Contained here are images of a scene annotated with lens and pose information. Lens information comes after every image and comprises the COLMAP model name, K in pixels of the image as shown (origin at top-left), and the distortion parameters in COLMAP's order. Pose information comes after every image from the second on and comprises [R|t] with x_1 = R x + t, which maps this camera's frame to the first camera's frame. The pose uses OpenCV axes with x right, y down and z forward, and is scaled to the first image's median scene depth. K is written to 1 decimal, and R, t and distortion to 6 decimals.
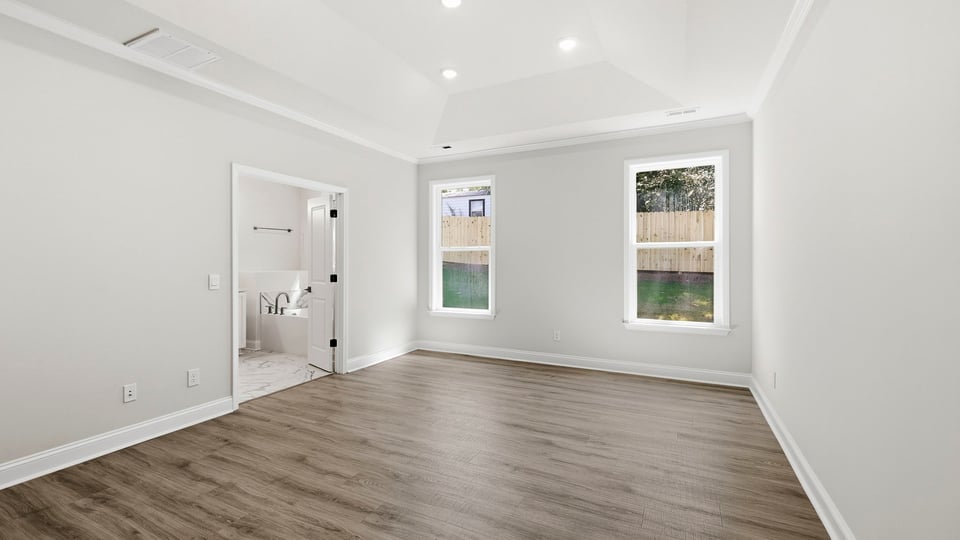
lens RADIAL K [[409.5, 0, 483.7], [0, 409.5, 269.2], [0, 0, 1]] dist [0.012378, -0.000127]
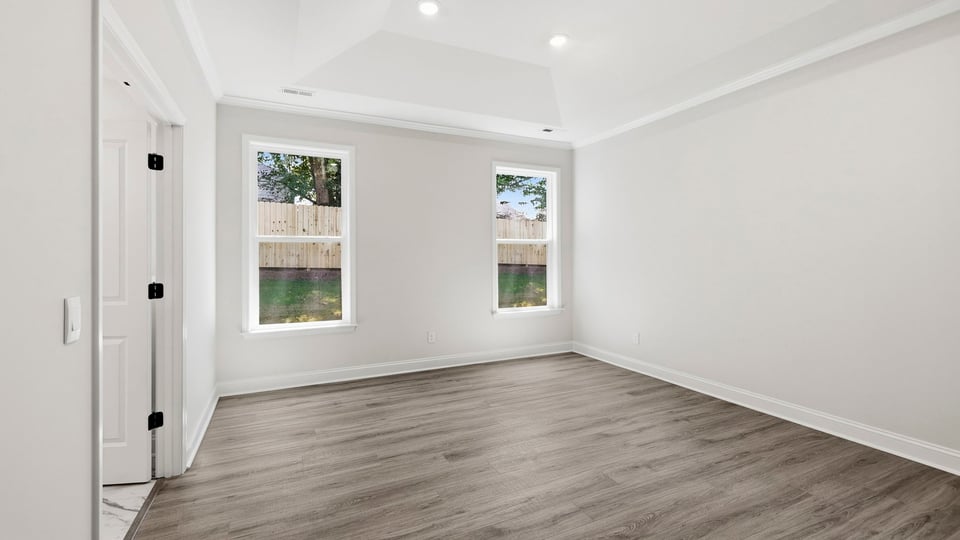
lens RADIAL K [[409.5, 0, 469.1], [0, 409.5, 258.5], [0, 0, 1]] dist [0.012378, -0.000127]
pose [[0.624765, -0.005388, 0.780794, -0.523528], [0.020387, 0.999748, -0.009413, -0.003566], [-0.780547, 0.021799, 0.624717, 0.392112]]
